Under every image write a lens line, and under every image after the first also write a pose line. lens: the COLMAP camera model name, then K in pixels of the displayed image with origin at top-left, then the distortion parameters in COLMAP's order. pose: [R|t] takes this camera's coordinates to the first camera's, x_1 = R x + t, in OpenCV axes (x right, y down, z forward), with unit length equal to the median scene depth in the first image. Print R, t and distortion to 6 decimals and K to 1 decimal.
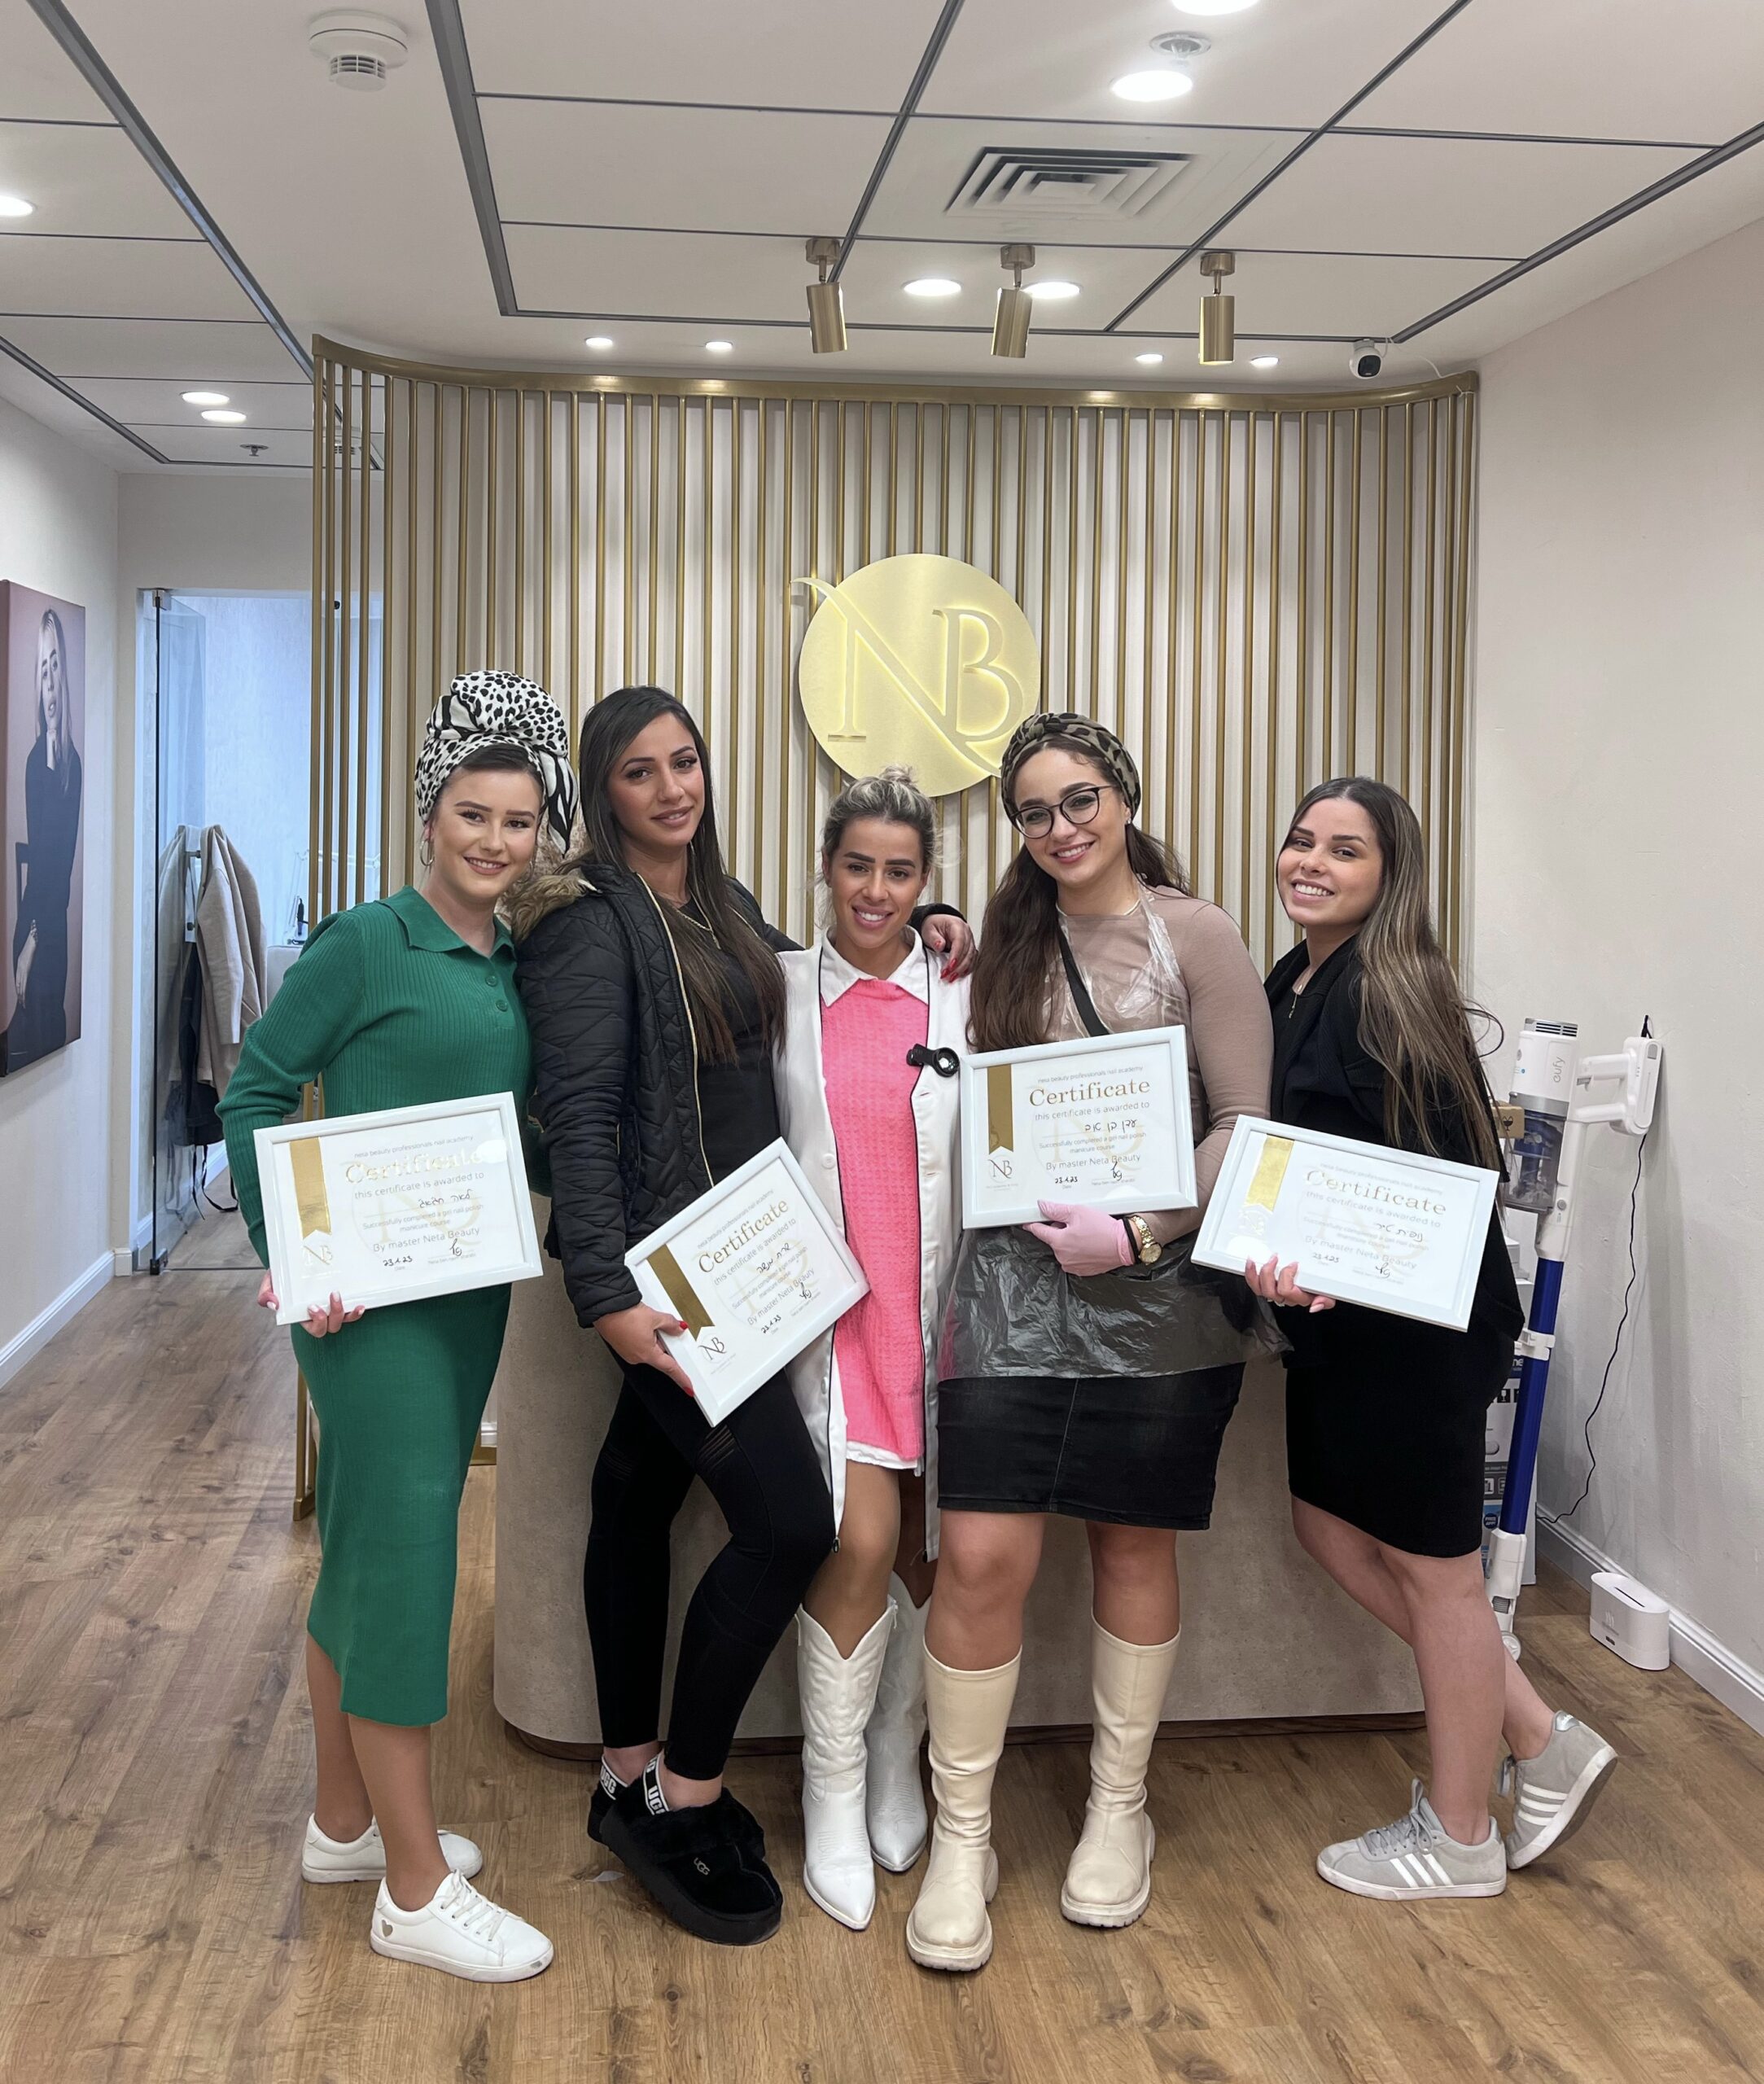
lens RADIAL K [[1906.7, 0, 839.2], [0, 1906.7, 756.1], [0, 0, 1]] dist [0.050561, -0.069368]
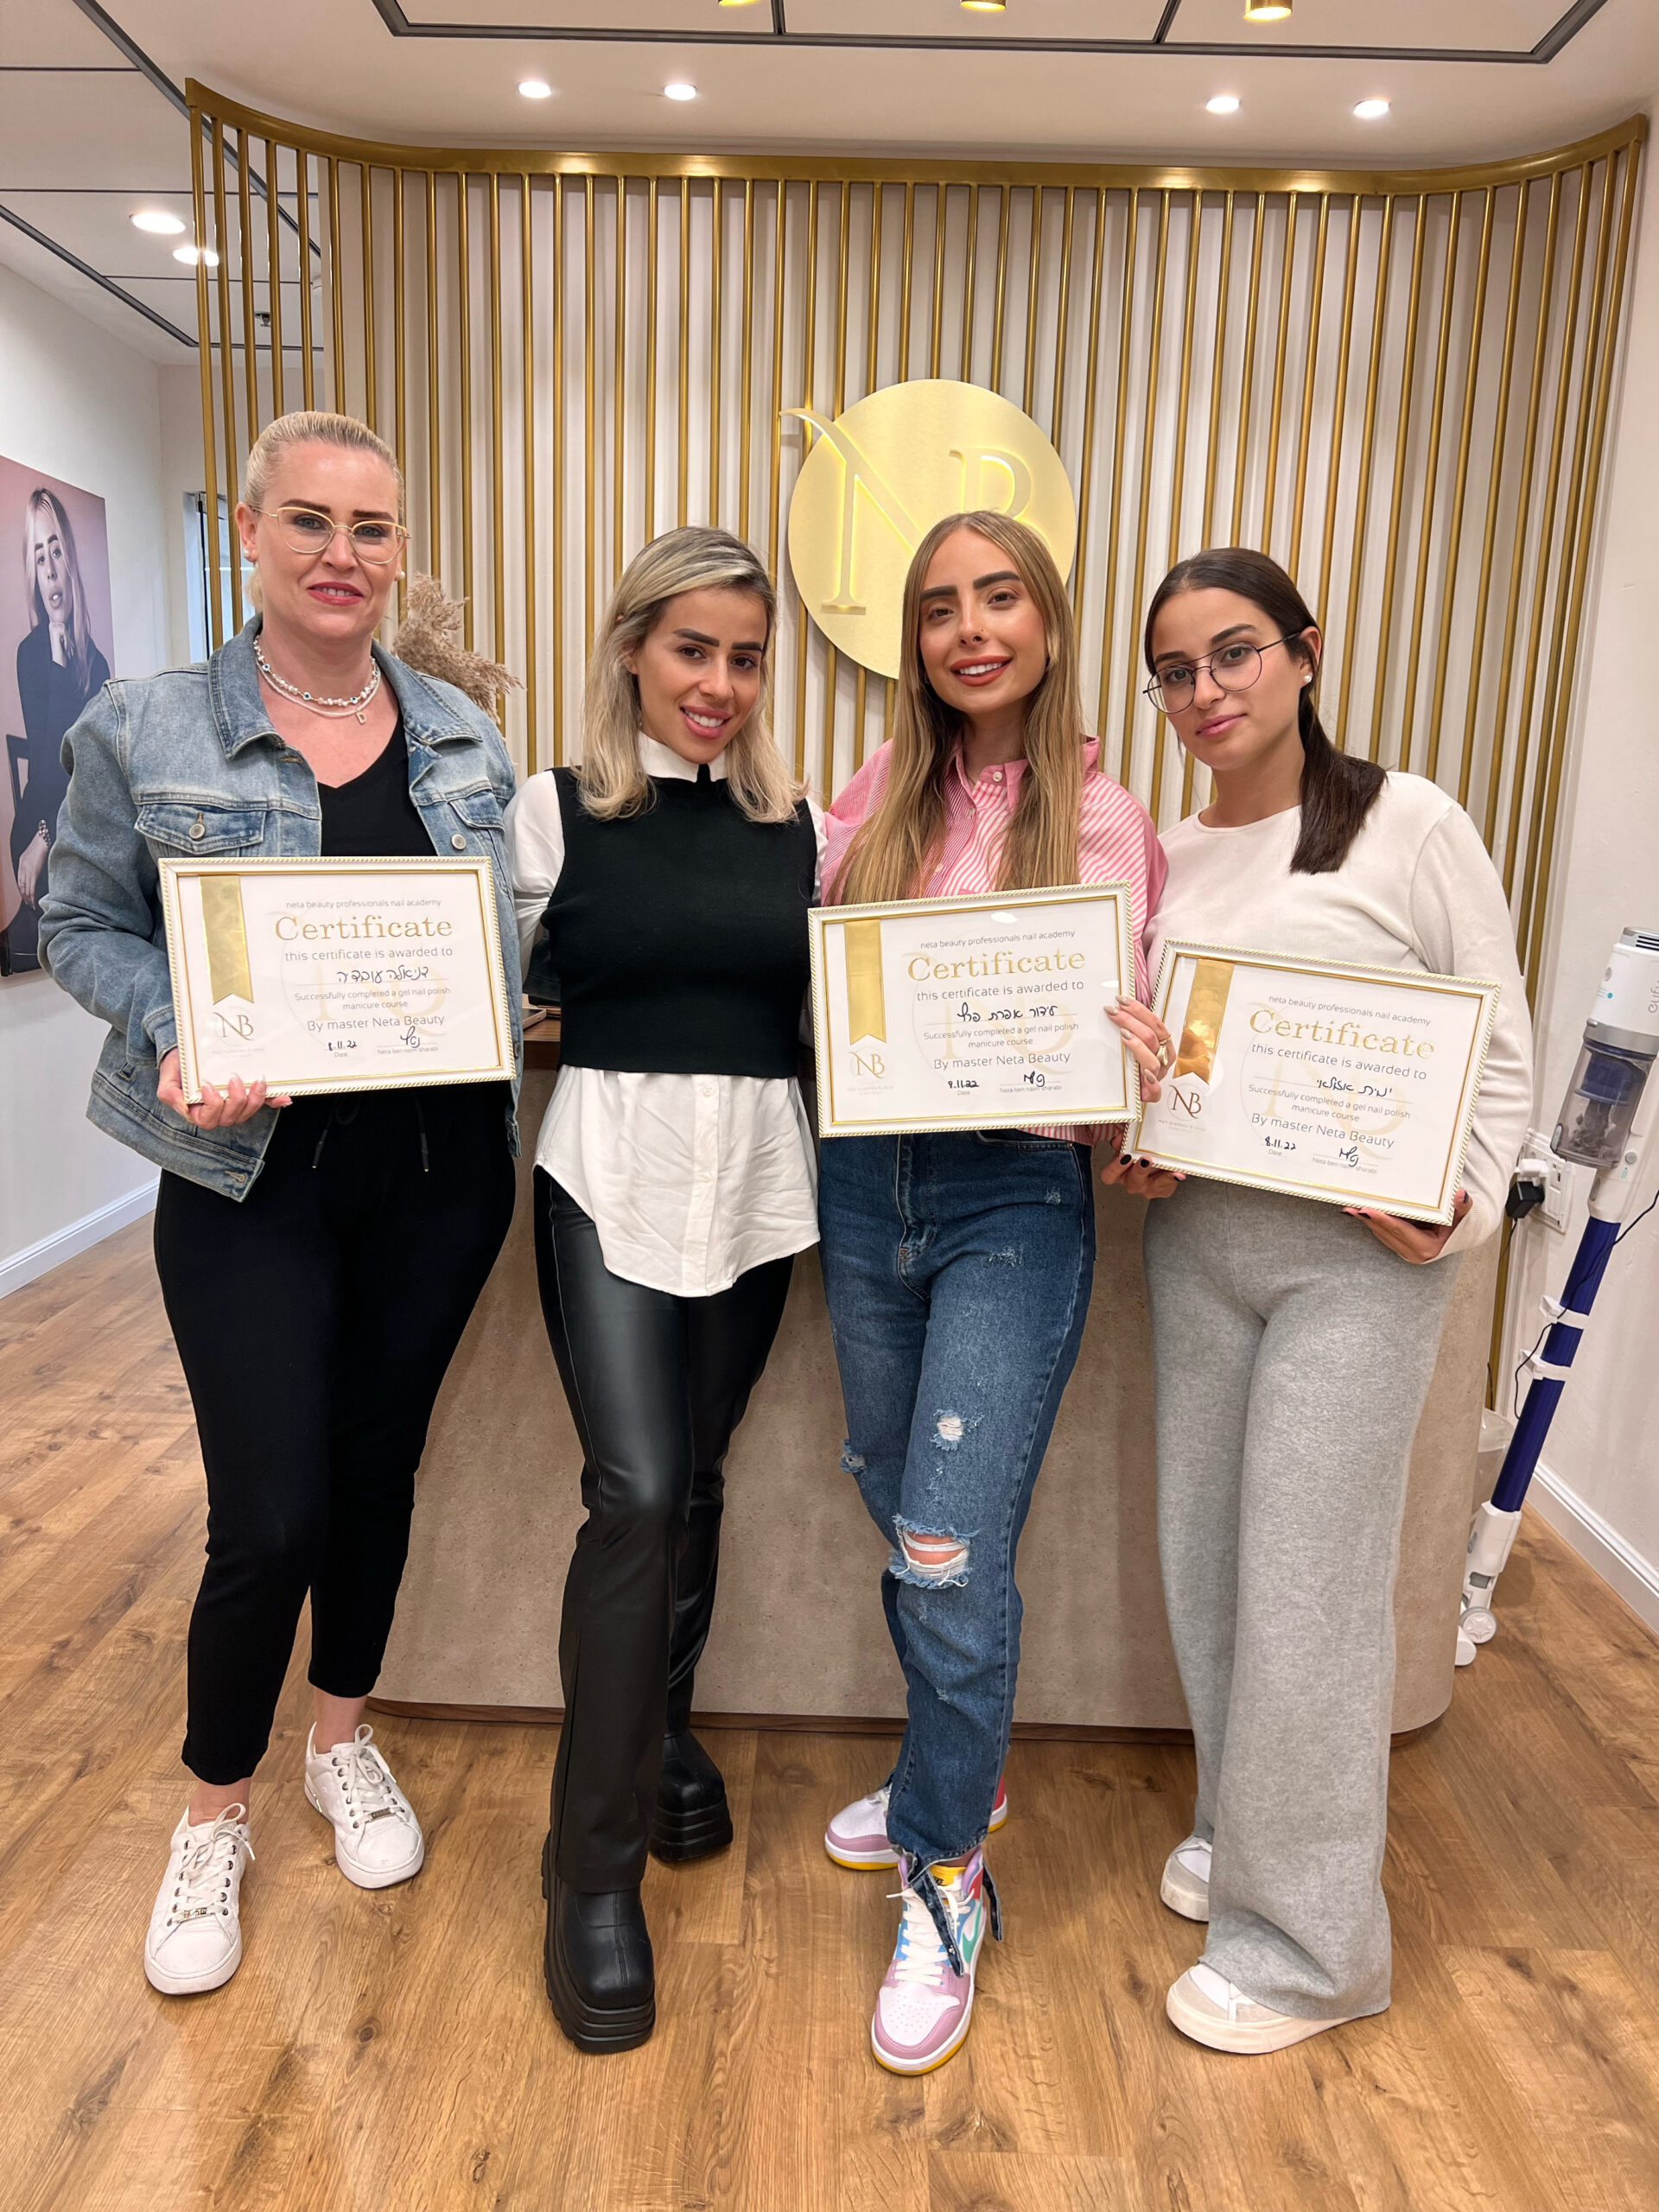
lens RADIAL K [[1734.1, 0, 814.5], [0, 1734.1, 1103.9], [0, 0, 1]] dist [0.013509, -0.027862]
pose [[0.993570, 0.039572, -0.106076, 0.112231], [-0.017942, 0.980124, 0.197575, 0.074654], [0.111786, -0.194402, 0.974532, 0.260315]]
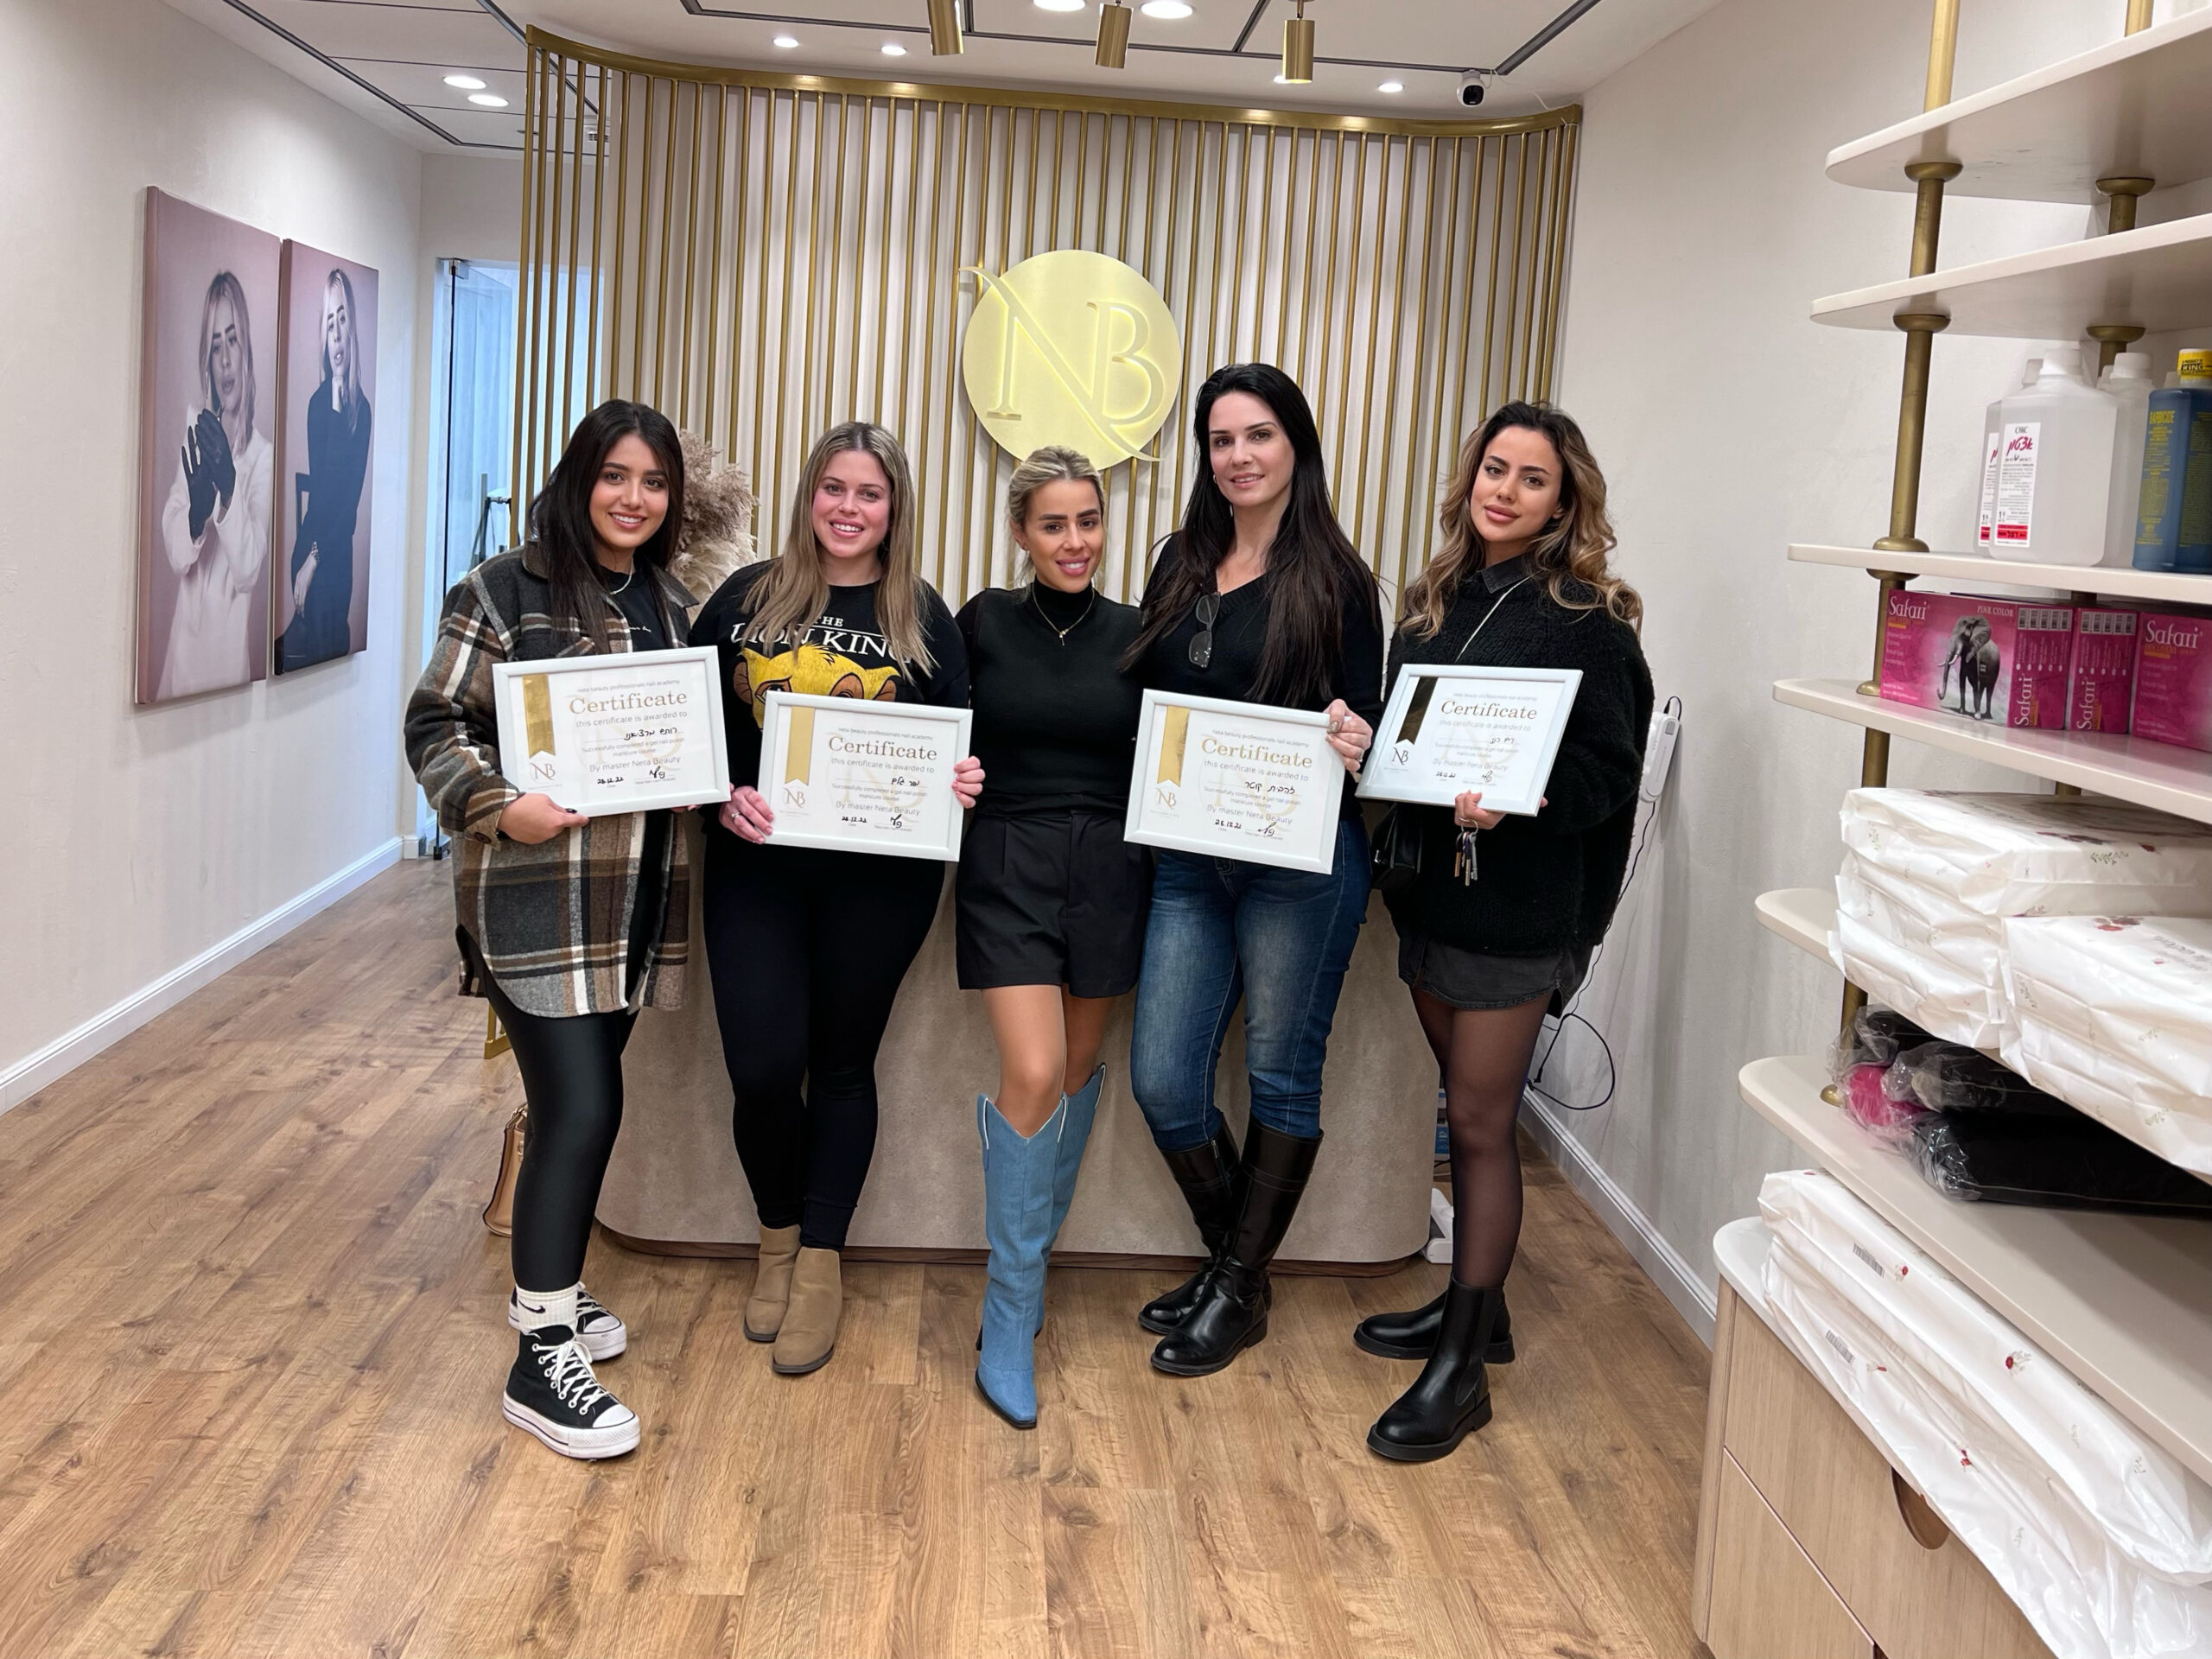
lens RADIAL K [[1734.1, 0, 1097.1], [0, 1734.1, 574.3], [0, 0, 1]] dist [0.013509, -0.027862]
pose [[0.998077, 0.053283, -0.031662, 0.129590], [-0.050976, 0.996266, 0.069680, 0.014414], [0.035257, -0.067932, 0.997067, -0.024525]]
